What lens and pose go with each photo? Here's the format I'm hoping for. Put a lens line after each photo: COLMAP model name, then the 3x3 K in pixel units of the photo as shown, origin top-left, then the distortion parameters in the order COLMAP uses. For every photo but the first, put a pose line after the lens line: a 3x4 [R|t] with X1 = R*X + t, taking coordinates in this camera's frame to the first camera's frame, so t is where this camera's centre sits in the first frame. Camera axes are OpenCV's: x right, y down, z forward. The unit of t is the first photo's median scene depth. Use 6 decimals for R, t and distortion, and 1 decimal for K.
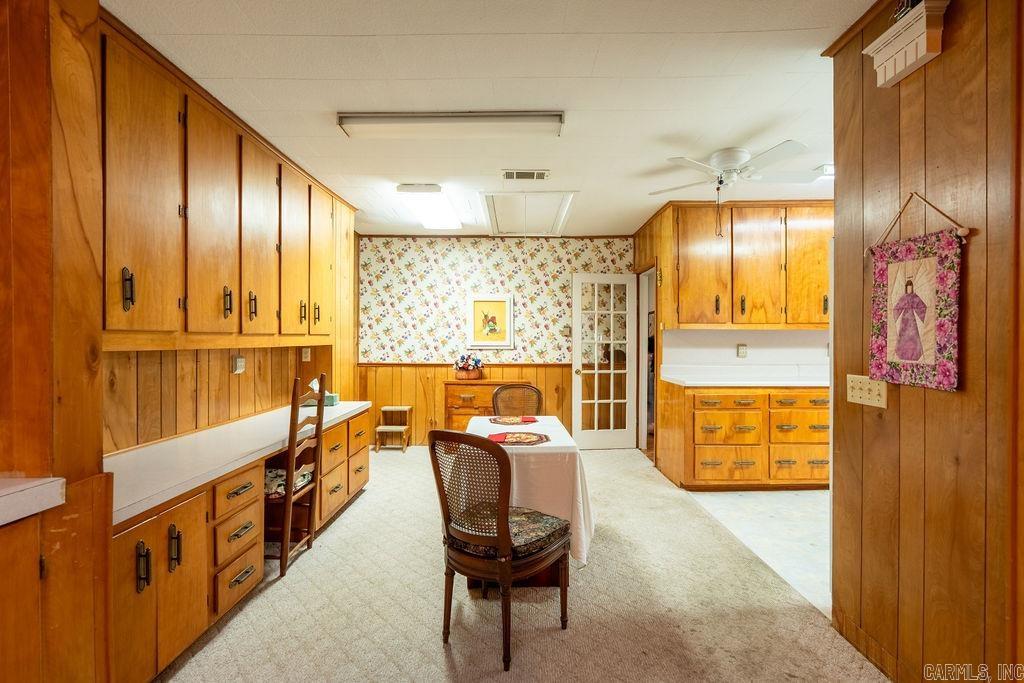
lens RADIAL K [[457.8, 0, 510.2], [0, 457.8, 340.7], [0, 0, 1]] dist [-0.006664, 0.003485]
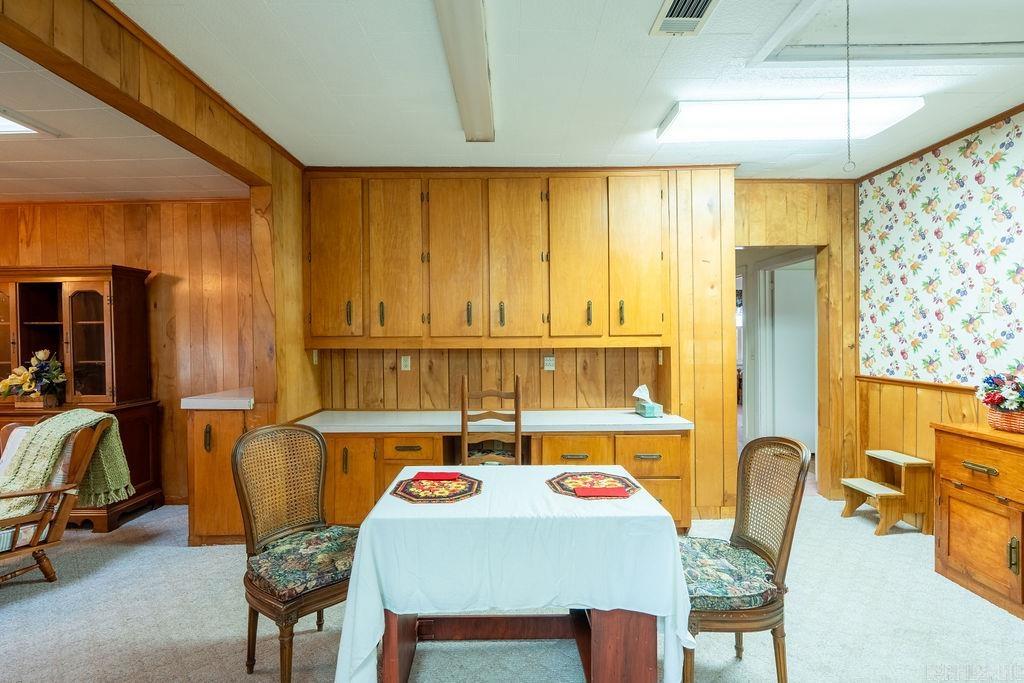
lens RADIAL K [[457.8, 0, 511.4], [0, 457.8, 342.2], [0, 0, 1]] dist [-0.006664, 0.003485]
pose [[0.014170, 0.005998, -0.999882, 0.570374], [0.003182, 0.999977, 0.006043, -0.007332], [0.999895, -0.003267, 0.014150, 0.888679]]
